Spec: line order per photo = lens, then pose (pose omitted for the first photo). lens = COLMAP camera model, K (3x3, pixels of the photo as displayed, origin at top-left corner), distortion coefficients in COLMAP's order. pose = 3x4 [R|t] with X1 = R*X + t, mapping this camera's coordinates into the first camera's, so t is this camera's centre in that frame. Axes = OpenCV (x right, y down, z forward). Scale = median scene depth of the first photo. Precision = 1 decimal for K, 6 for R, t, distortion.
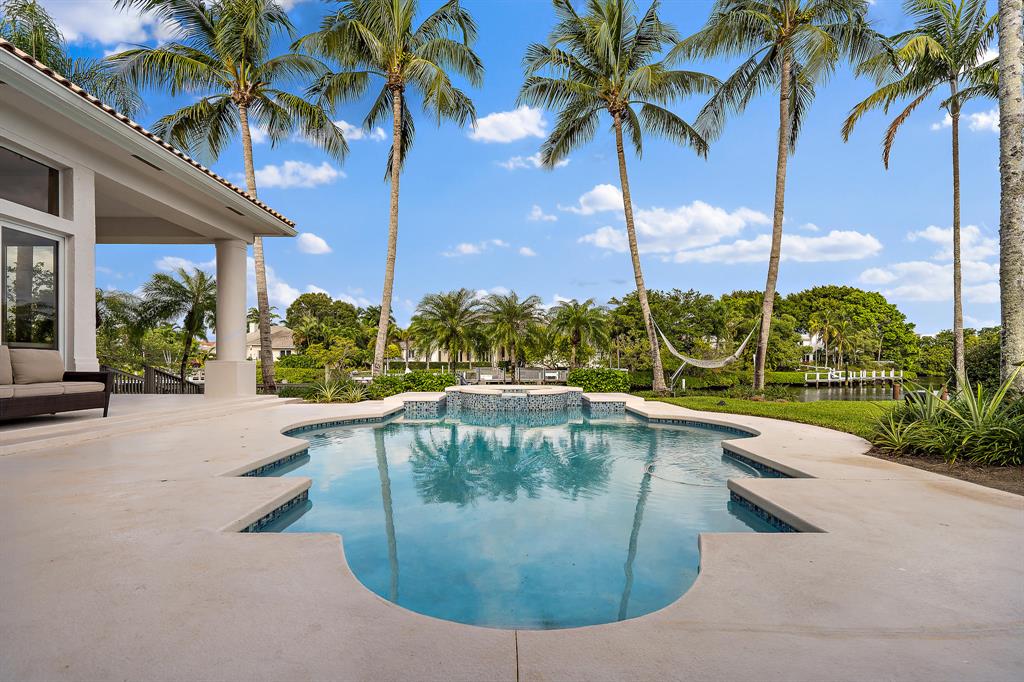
lens RADIAL K [[476.8, 0, 517.0], [0, 476.8, 363.4], [0, 0, 1]] dist [0.000329, -0.000315]
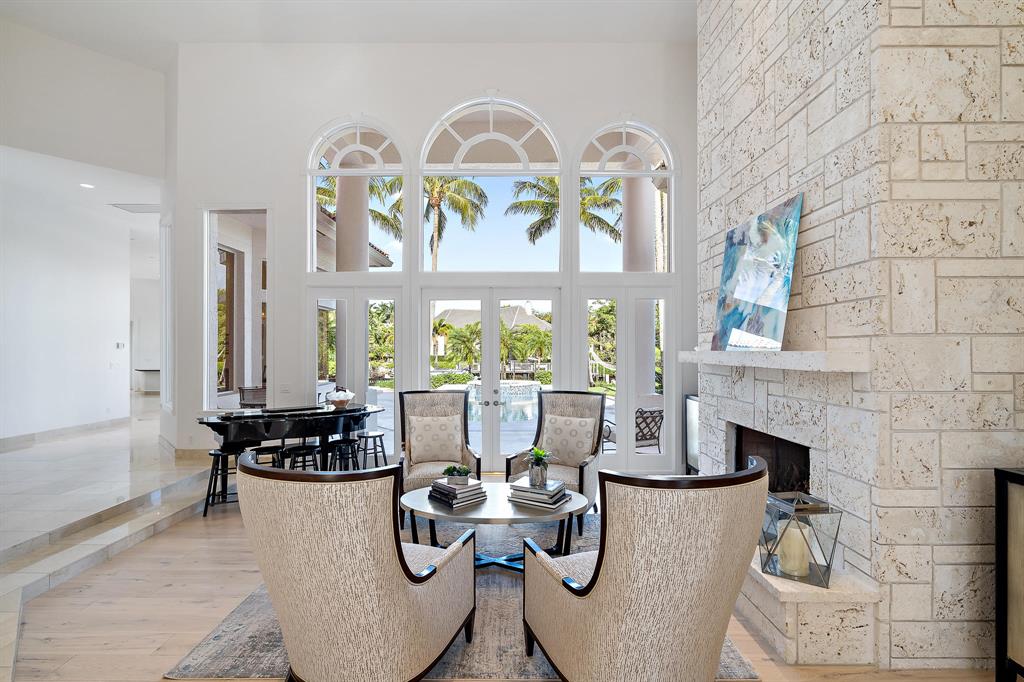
lens RADIAL K [[467.2, 0, 511.8], [0, 467.2, 347.7], [0, 0, 1]] dist [-0.001743, 0.000202]
pose [[0.999940, -0.002024, -0.010746, 0.031019], [0.001942, 0.999969, -0.007594, -0.048496], [0.010761, 0.007573, 0.999913, -0.577642]]
